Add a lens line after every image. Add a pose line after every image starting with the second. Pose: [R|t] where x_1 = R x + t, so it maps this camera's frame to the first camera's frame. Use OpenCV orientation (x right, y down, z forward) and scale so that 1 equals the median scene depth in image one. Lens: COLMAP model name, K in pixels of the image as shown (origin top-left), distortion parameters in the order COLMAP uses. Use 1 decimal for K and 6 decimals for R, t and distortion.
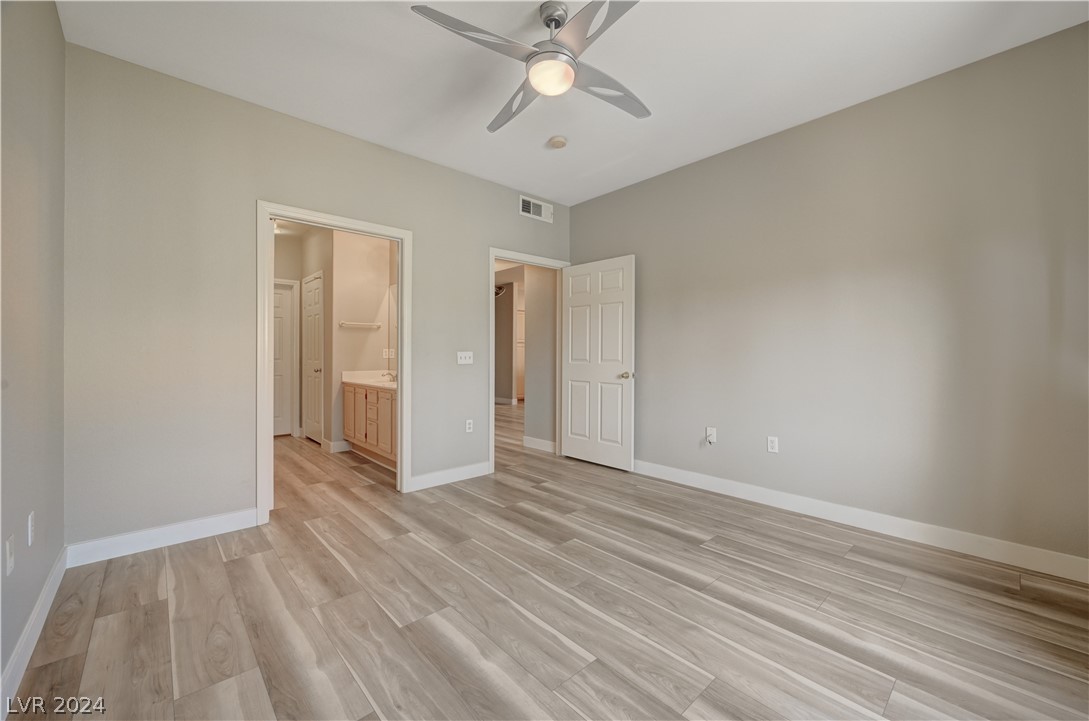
lens RADIAL K [[430.4, 0, 545.7], [0, 430.4, 354.6], [0, 0, 1]] dist [-0.000136, -0.000075]
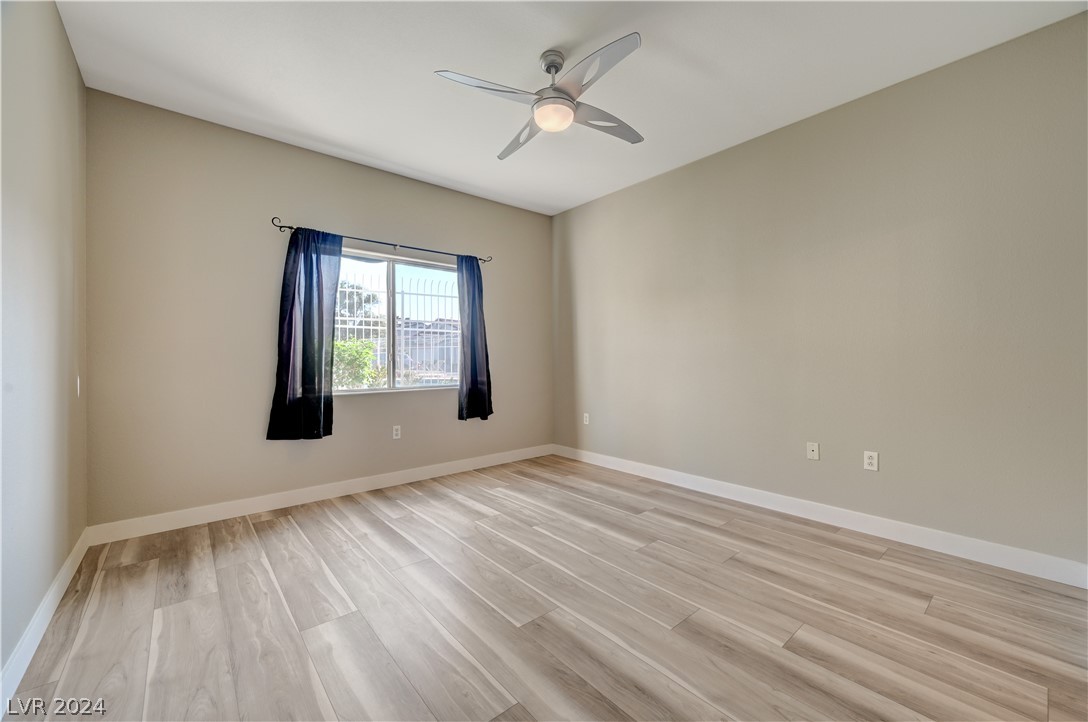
lens RADIAL K [[430.0, 0, 545.2], [0, 430.0, 355.1], [0, 0, 1]] dist [-0.000136, -0.000075]
pose [[-0.999531, 0.004903, 0.030224, 0.003701], [0.004662, 0.999957, -0.008048, 0.003346], [-0.030262, -0.007903, -0.999511, 1.804268]]
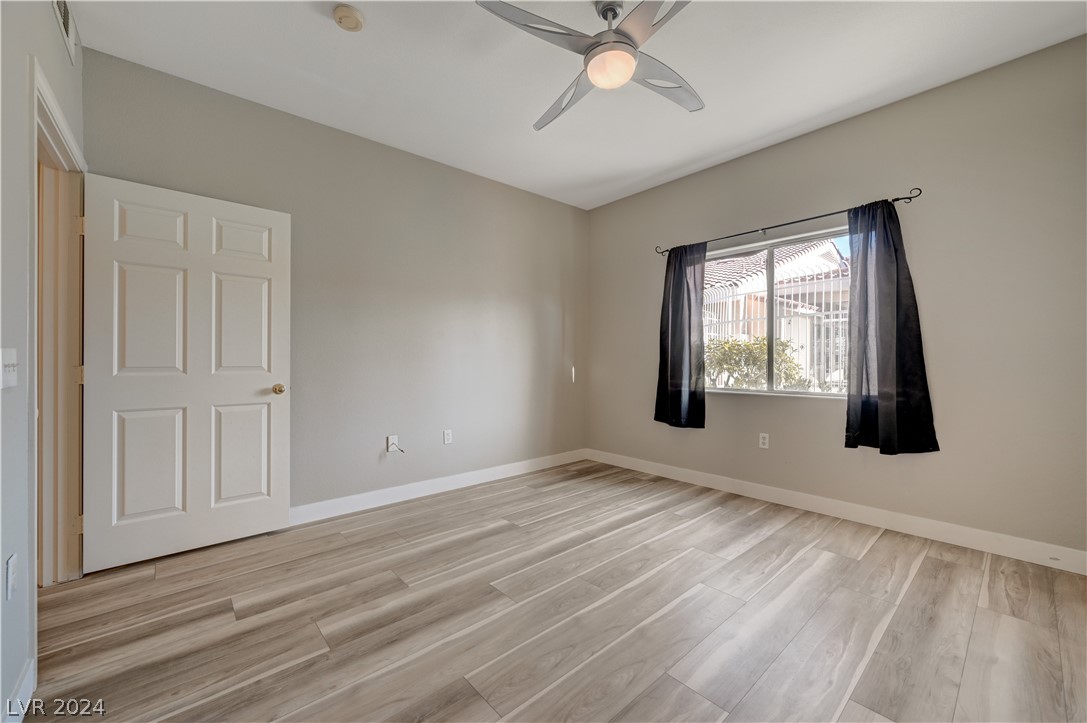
lens RADIAL K [[430.5, 0, 543.6], [0, 430.5, 355.6], [0, 0, 1]] dist [-0.000741, 0.000012]
pose [[0.016585, 0.006381, 0.999842, -0.801740], [0.001860, 0.999978, -0.006412, 0.001625], [-0.999861, 0.001966, 0.016573, 0.947785]]
